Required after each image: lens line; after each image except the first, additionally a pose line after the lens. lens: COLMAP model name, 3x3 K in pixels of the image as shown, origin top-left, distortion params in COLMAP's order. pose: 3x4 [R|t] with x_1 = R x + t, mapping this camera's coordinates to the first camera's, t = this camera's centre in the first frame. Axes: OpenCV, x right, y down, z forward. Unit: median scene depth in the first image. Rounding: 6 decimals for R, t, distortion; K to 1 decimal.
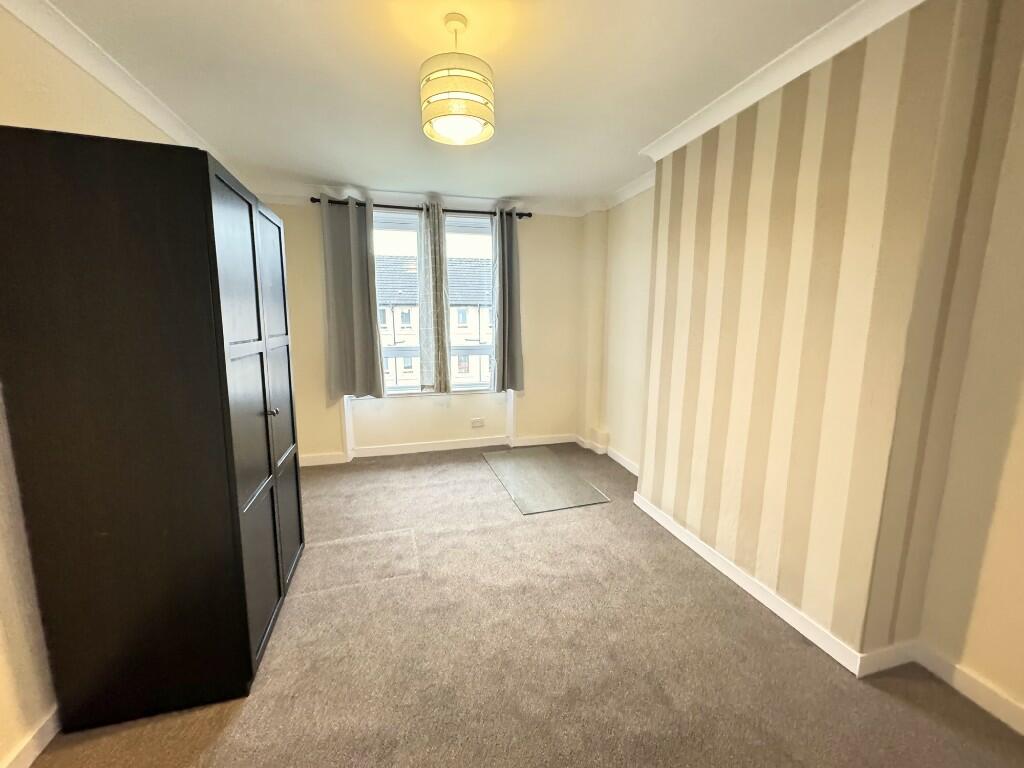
lens RADIAL K [[408.9, 0, 511.0], [0, 408.9, 379.9], [0, 0, 1]] dist [0.000863, 0.000356]
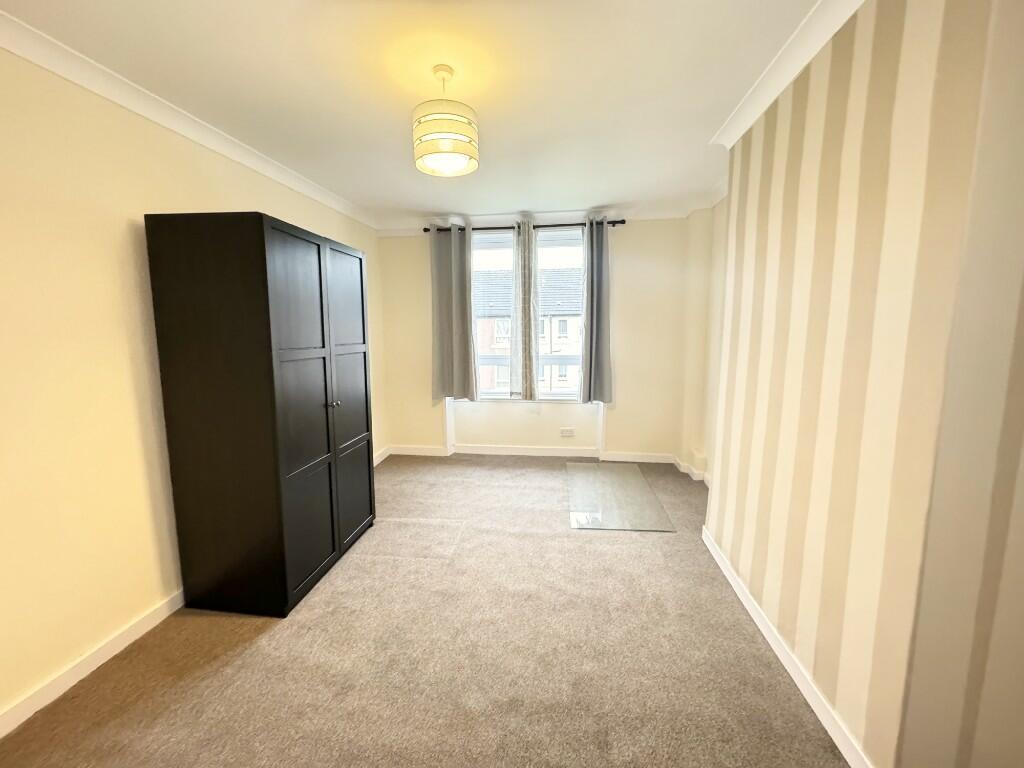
lens RADIAL K [[408.9, 0, 511.0], [0, 408.9, 379.9], [0, 0, 1]] dist [0.000863, 0.000356]
pose [[0.919182, 0.042731, -0.391508, 0.215961], [-0.051686, 0.998587, -0.012359, -0.005077], [0.390427, 0.031596, 0.920092, 0.021407]]
